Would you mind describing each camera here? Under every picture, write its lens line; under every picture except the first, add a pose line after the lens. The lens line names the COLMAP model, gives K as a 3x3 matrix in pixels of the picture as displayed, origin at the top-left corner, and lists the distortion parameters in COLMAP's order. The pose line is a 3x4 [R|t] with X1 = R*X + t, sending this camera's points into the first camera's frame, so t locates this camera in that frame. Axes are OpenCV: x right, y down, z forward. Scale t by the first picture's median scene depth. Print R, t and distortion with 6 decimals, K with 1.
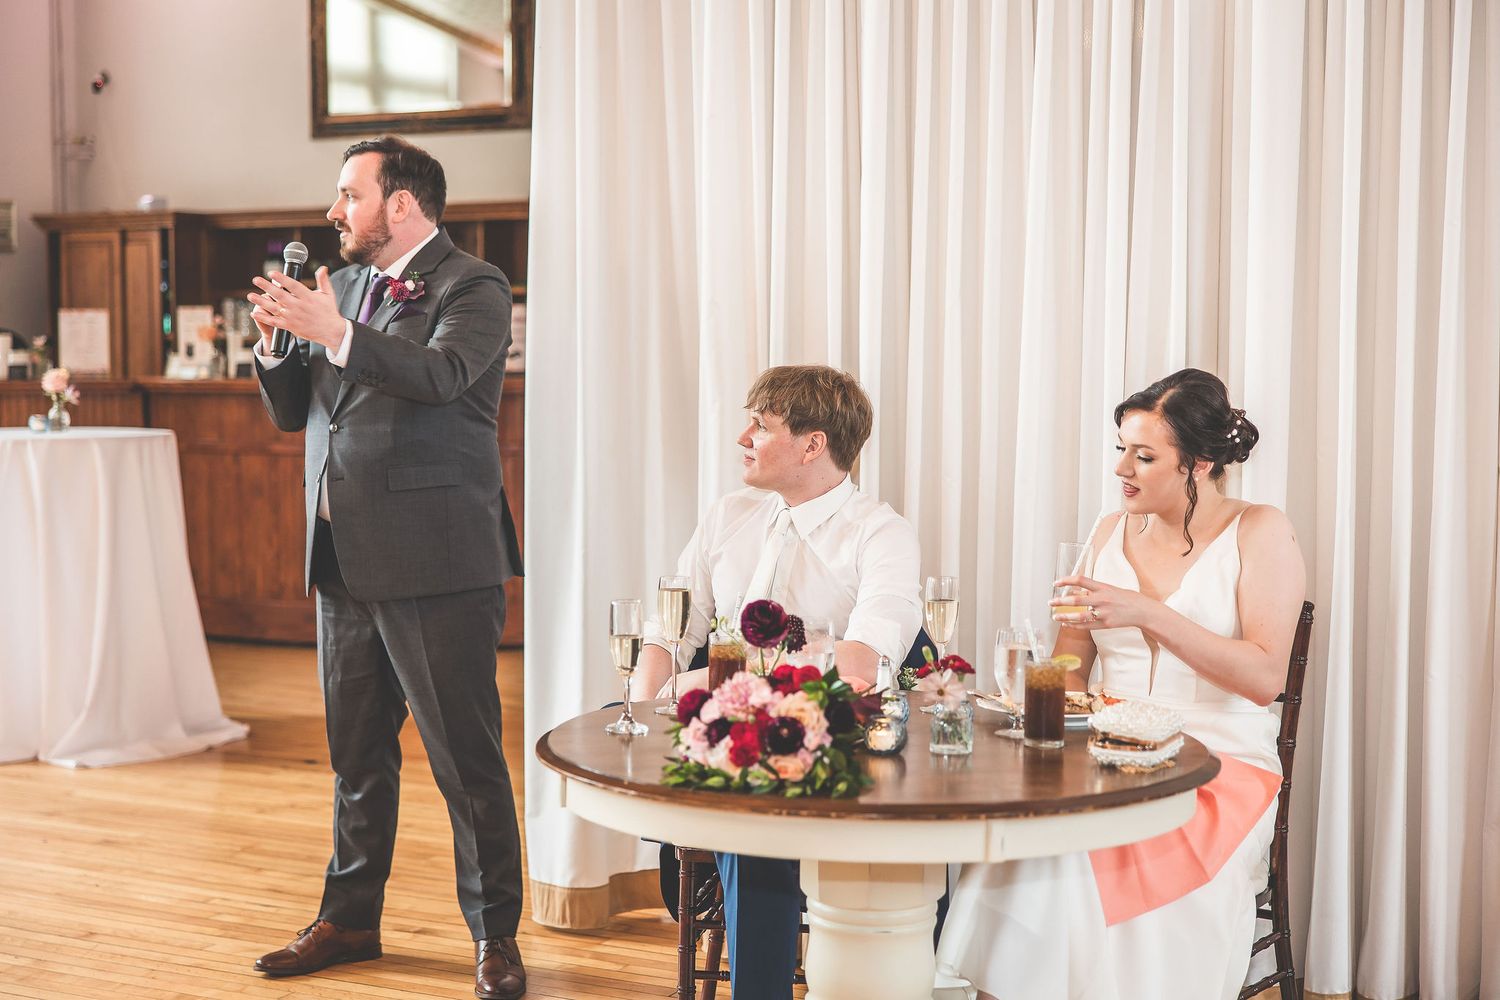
lens RADIAL K [[2380.5, 0, 726.4], [0, 2380.5, 501.7], [0, 0, 1]] dist [0.019597, -0.003546]
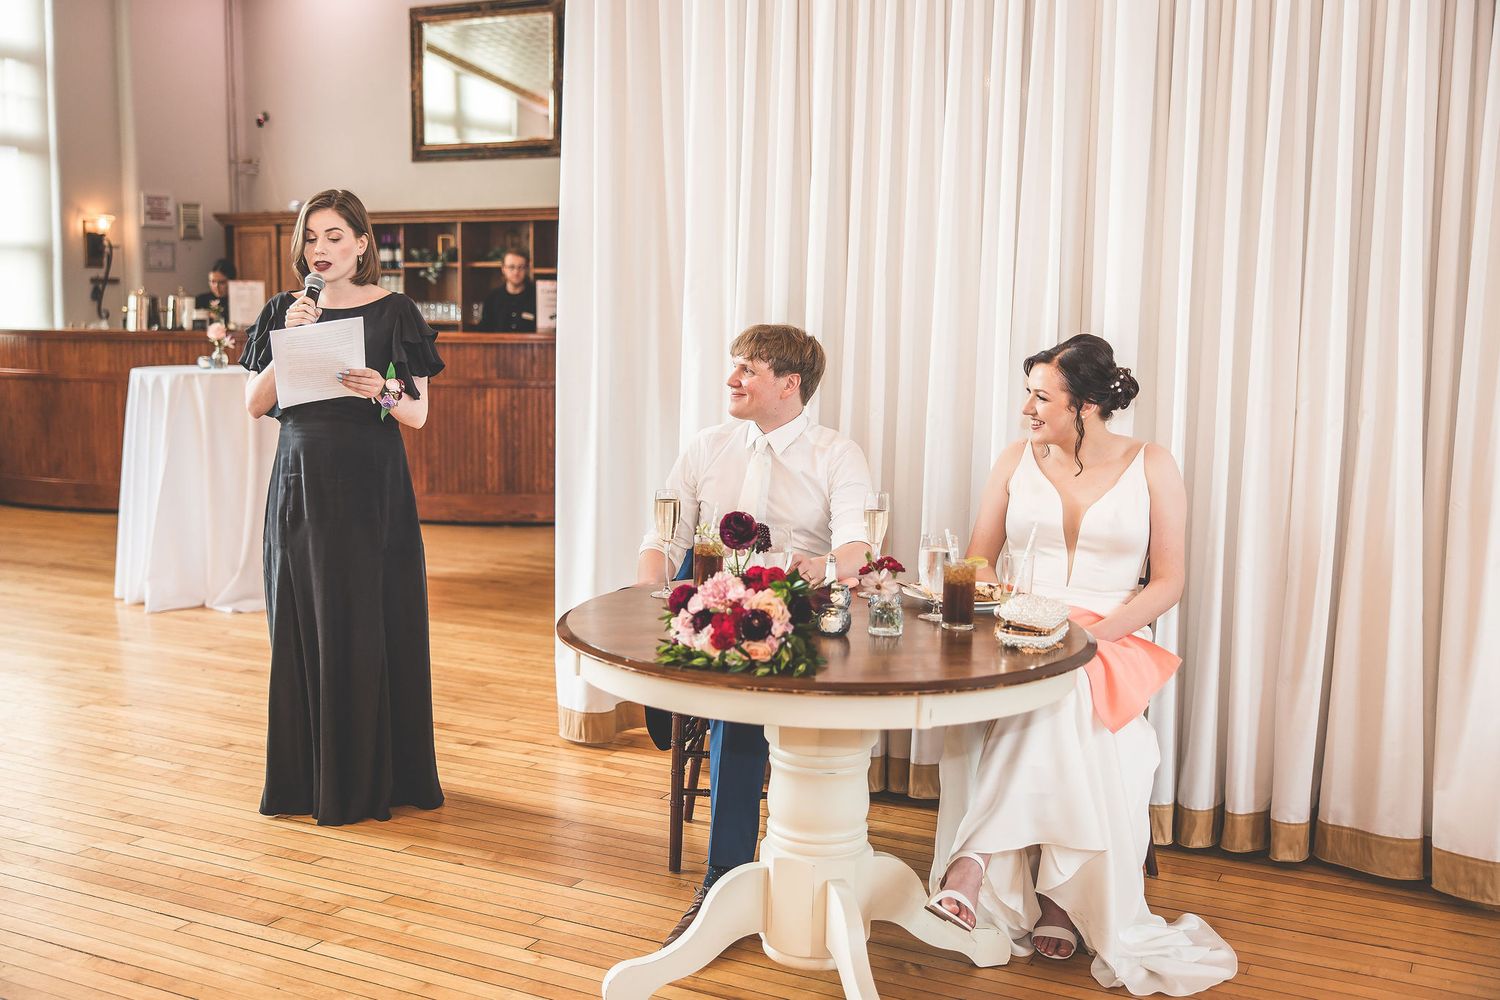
lens RADIAL K [[1579.7, 0, 750.0], [0, 1579.7, 500.0], [0, 0, 1]] dist [-0.007139, 0.040689]
pose [[0.999478, 0.008603, 0.031136, -0.004255], [-0.010209, 0.998606, 0.051781, -0.008410], [-0.030647, -0.052072, 0.998173, 0.170651]]
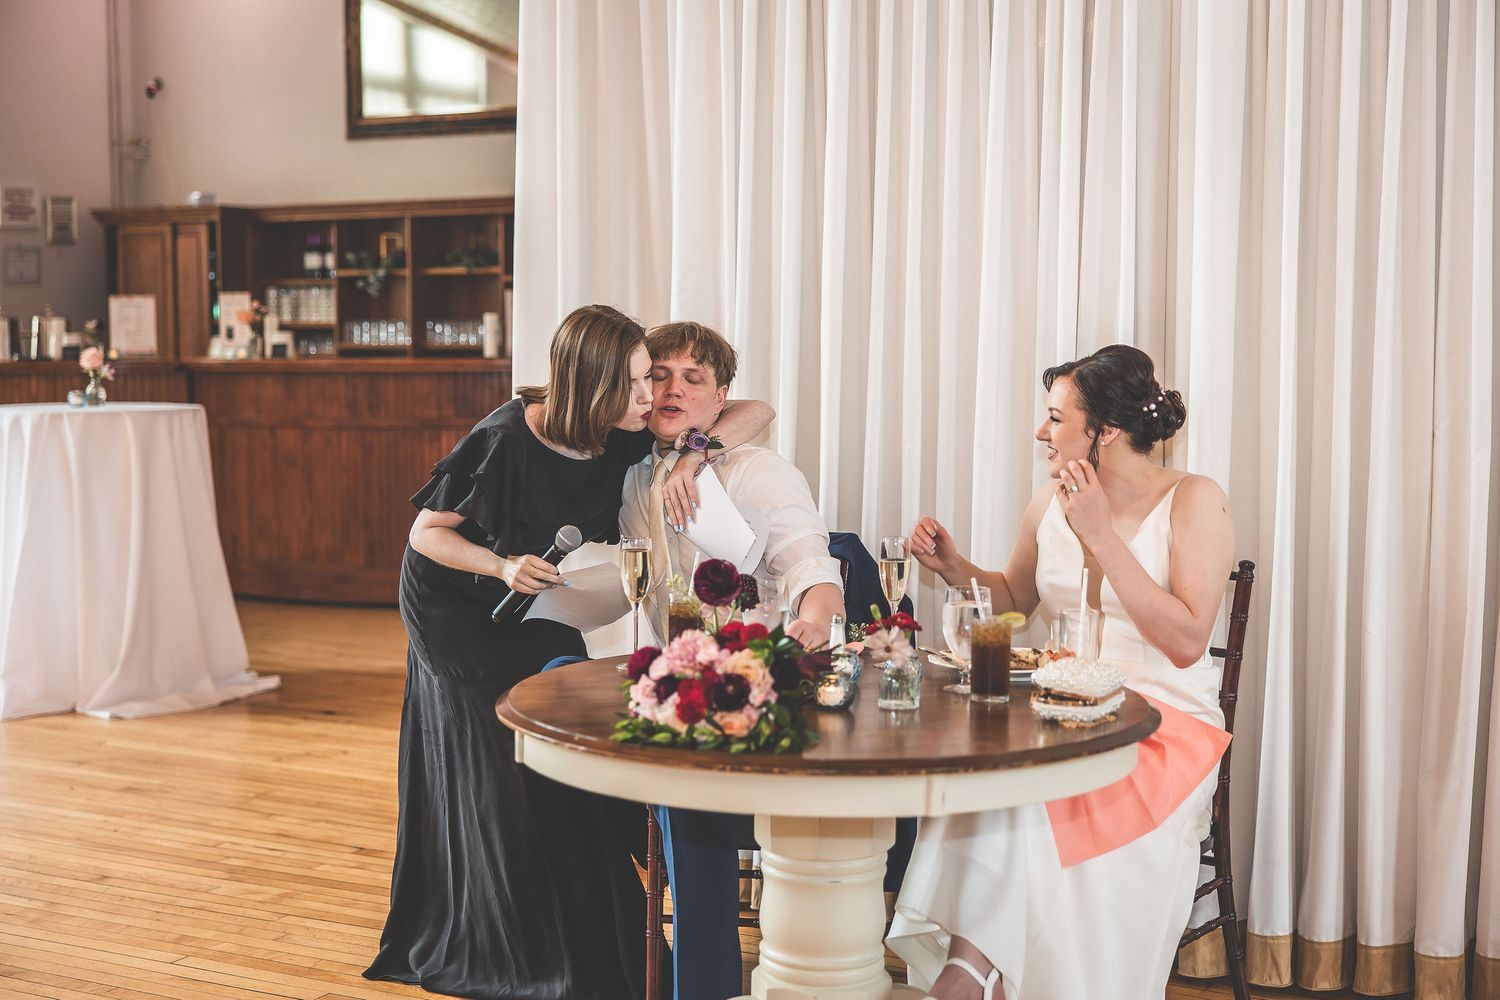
lens RADIAL K [[2127.5, 0, 750.0], [0, 2127.5, 500.0], [0, 0, 1]] dist [0.033384, -0.029762]
pose [[0.999997, -0.001659, 0.001527, 0.029283], [0.001641, 0.999931, 0.011627, 0.005036], [-0.001546, -0.011624, 0.999931, 0.083932]]
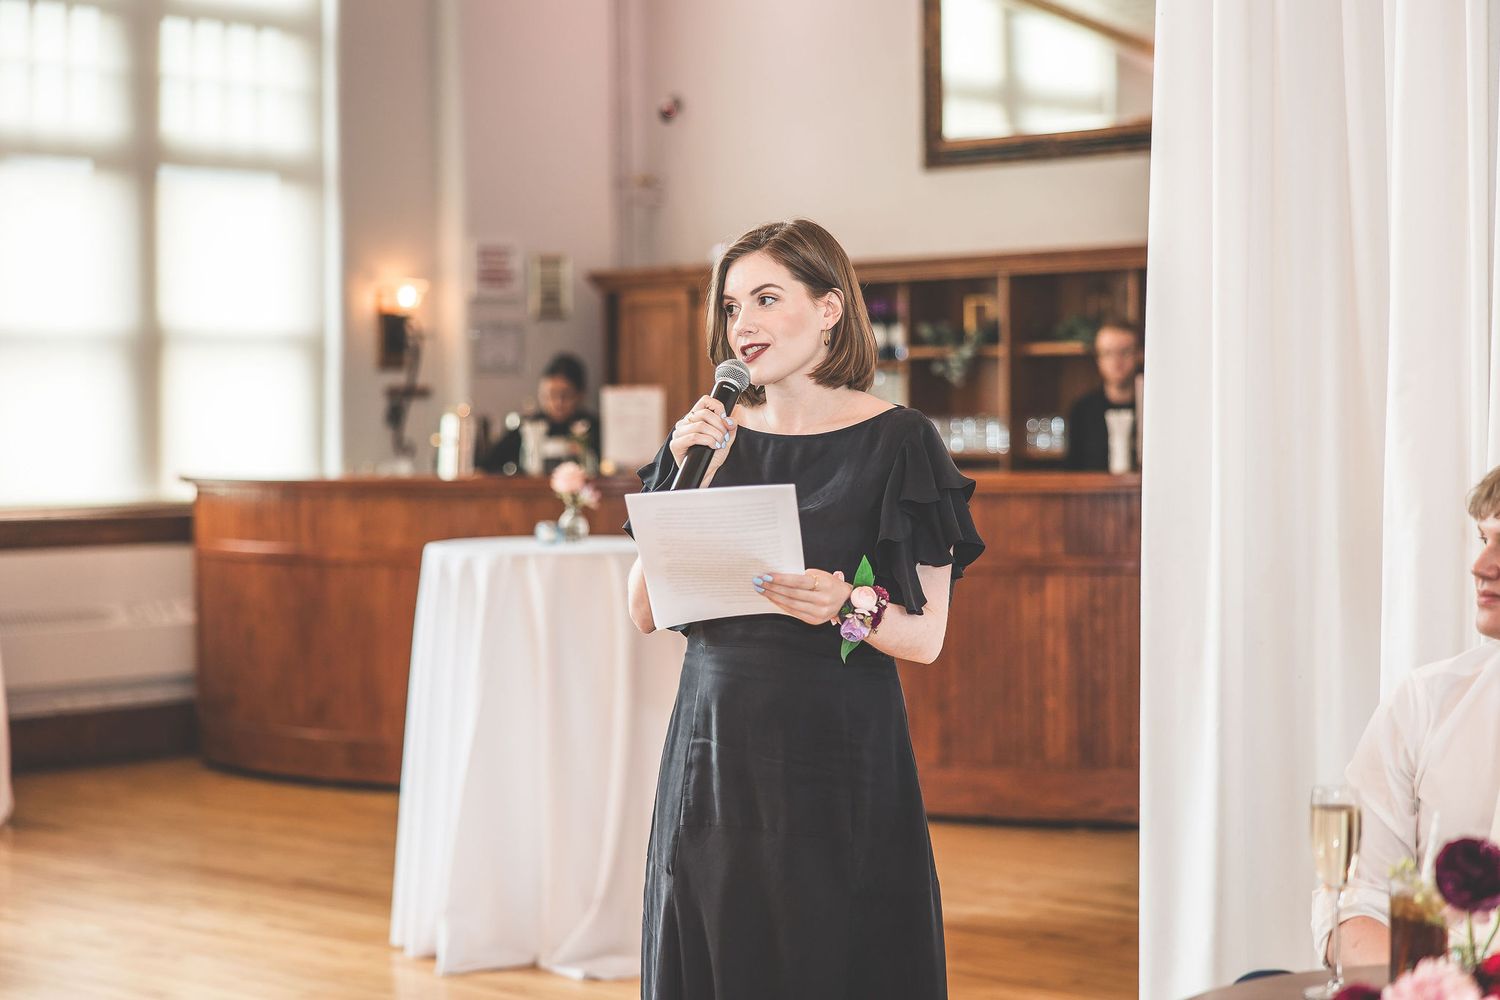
lens RADIAL K [[2880.4, 0, 750.0], [0, 2880.4, 500.0], [0, 0, 1]] dist [0.006148, 0.039456]
pose [[0.969569, 0.000181, -0.244818, 0.017478], [-0.009997, 0.999195, -0.038853, -0.016541], [0.244614, 0.040118, 0.968790, 0.215936]]
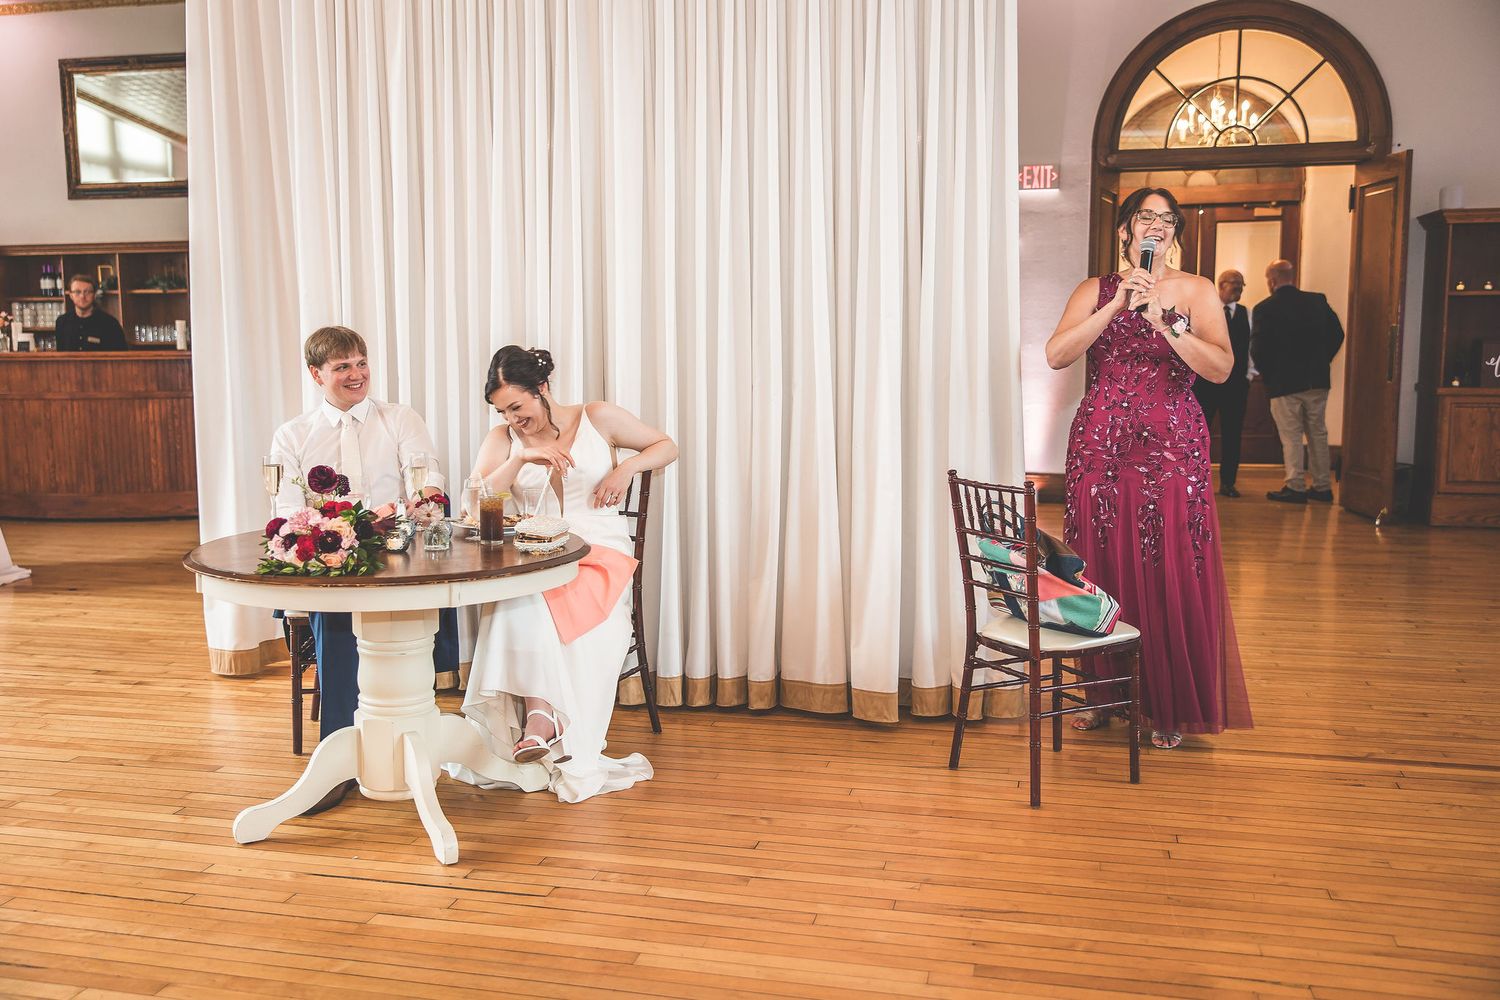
lens RADIAL K [[1399.2, 0, 750.0], [0, 1399.2, 500.0], [0, 0, 1]] dist [0.014707, 0.011388]
pose [[0.966474, -0.036395, 0.254173, 0.057254], [0.023388, 0.998267, 0.054009, 0.019121], [-0.255698, -0.046254, 0.965650, -0.049746]]
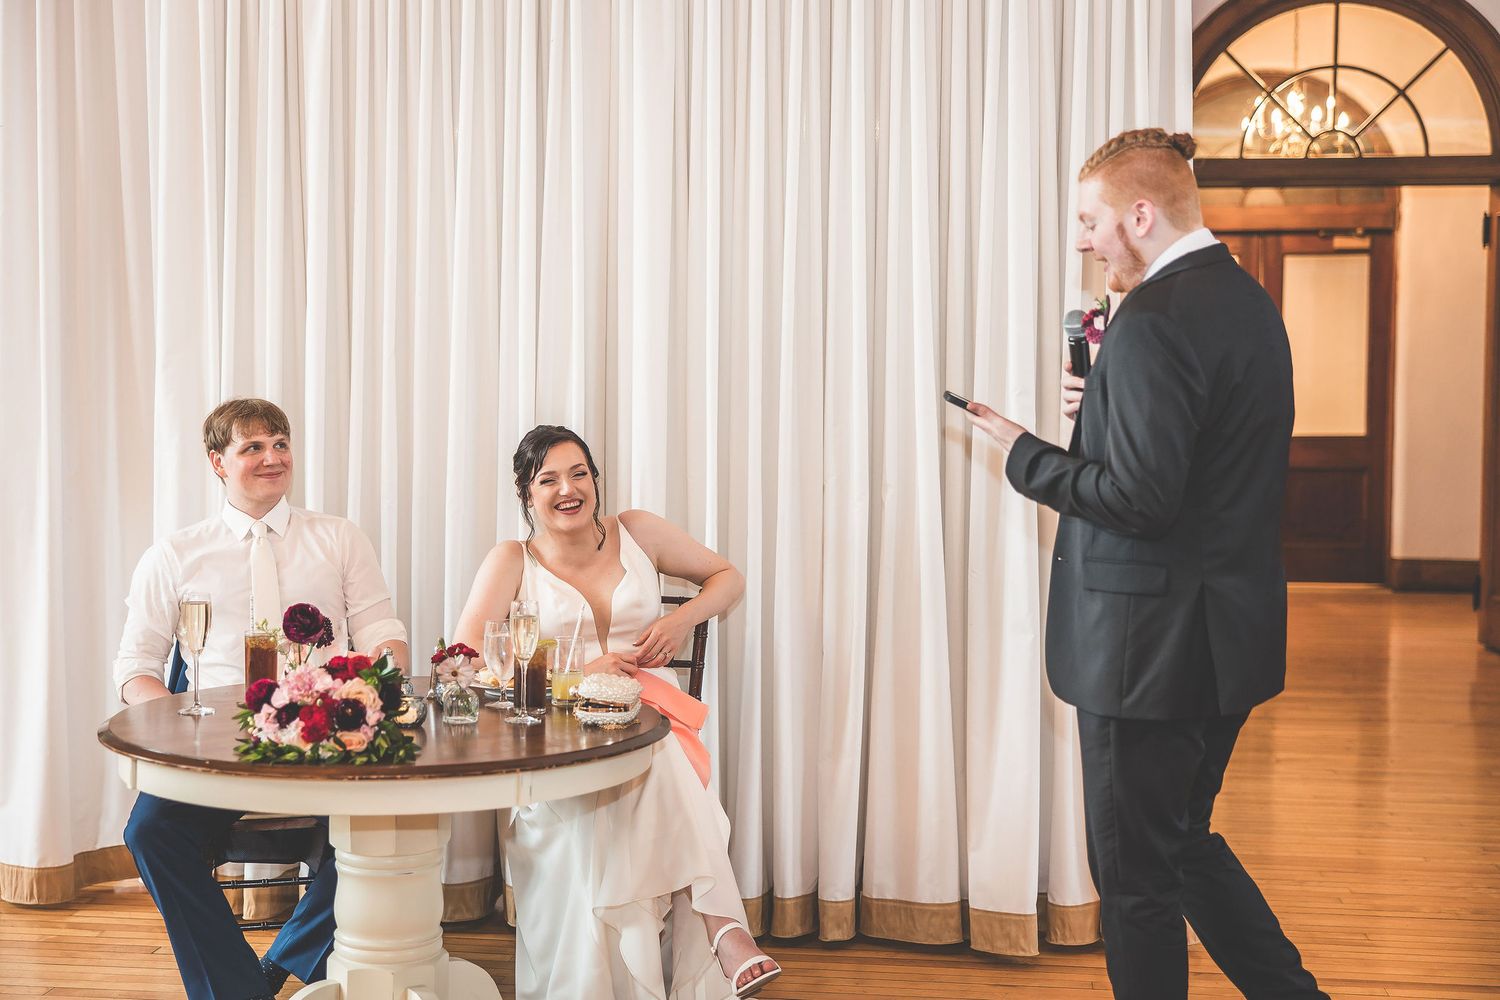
lens RADIAL K [[2000.4, 0, 750.0], [0, 2000.4, 500.0], [0, 0, 1]] dist [0.035434, -0.010437]
pose [[0.932920, -0.015918, 0.359731, -0.138619], [0.019511, 0.999789, -0.006358, -0.000300], [-0.359554, 0.012950, 0.933034, -0.023274]]
